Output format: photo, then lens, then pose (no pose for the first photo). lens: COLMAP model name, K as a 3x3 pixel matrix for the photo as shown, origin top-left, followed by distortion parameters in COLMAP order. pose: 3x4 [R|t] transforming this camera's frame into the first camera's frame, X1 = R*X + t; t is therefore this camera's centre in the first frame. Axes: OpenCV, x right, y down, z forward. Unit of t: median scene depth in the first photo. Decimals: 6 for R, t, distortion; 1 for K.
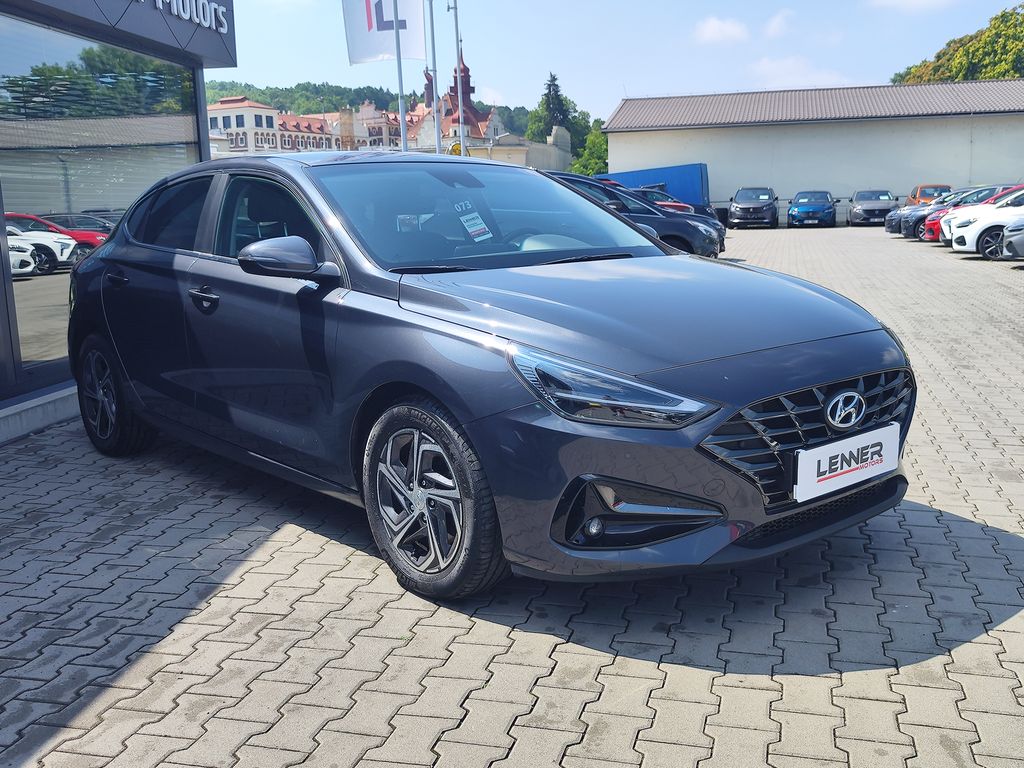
lens RADIAL K [[996.0, 0, 504.8], [0, 996.0, 413.6], [0, 0, 1]] dist [0.010457, -0.011094]
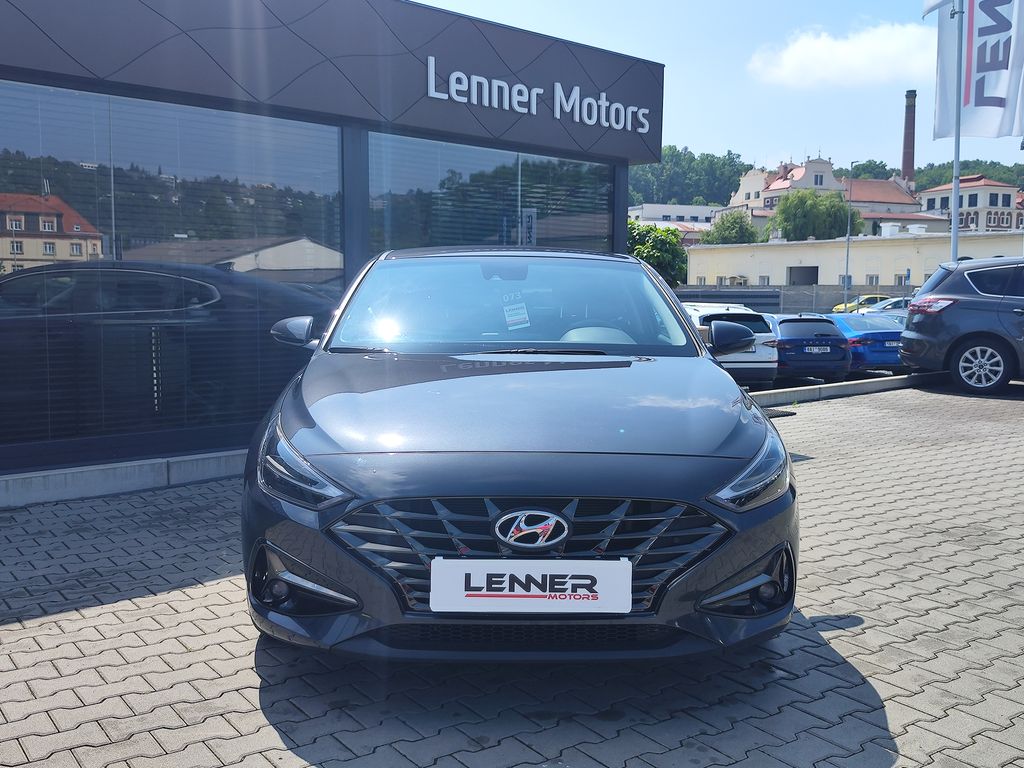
lens RADIAL K [[996.0, 0, 504.8], [0, 996.0, 413.6], [0, 0, 1]] dist [0.010457, -0.011094]
pose [[0.769567, 0.107935, -0.629378, 0.142345], [-0.156083, 0.987510, -0.021497, -0.013614], [0.619197, 0.114778, 0.776802, 0.041748]]
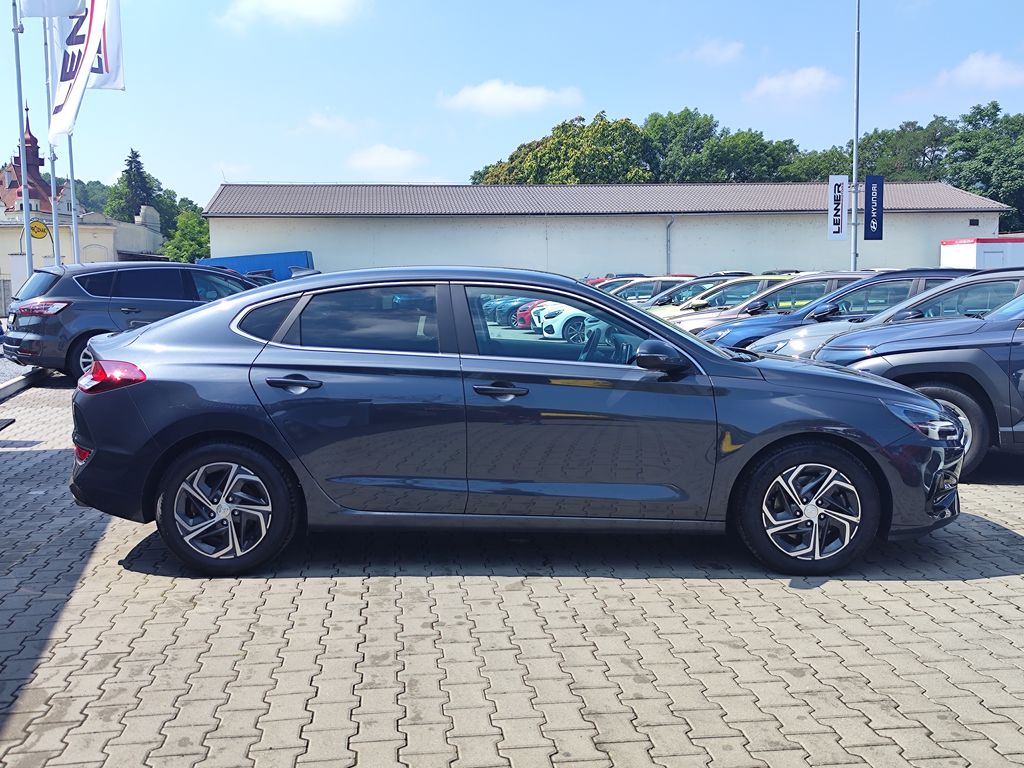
lens RADIAL K [[1010.4, 0, 465.1], [0, 1010.4, 450.9], [0, 0, 1]] dist [0.152603, -0.475831]
pose [[0.938300, -0.044814, 0.342907, -0.041932], [0.061260, 0.997426, -0.037274, 0.004308], [-0.340354, 0.055981, 0.938630, -0.057275]]
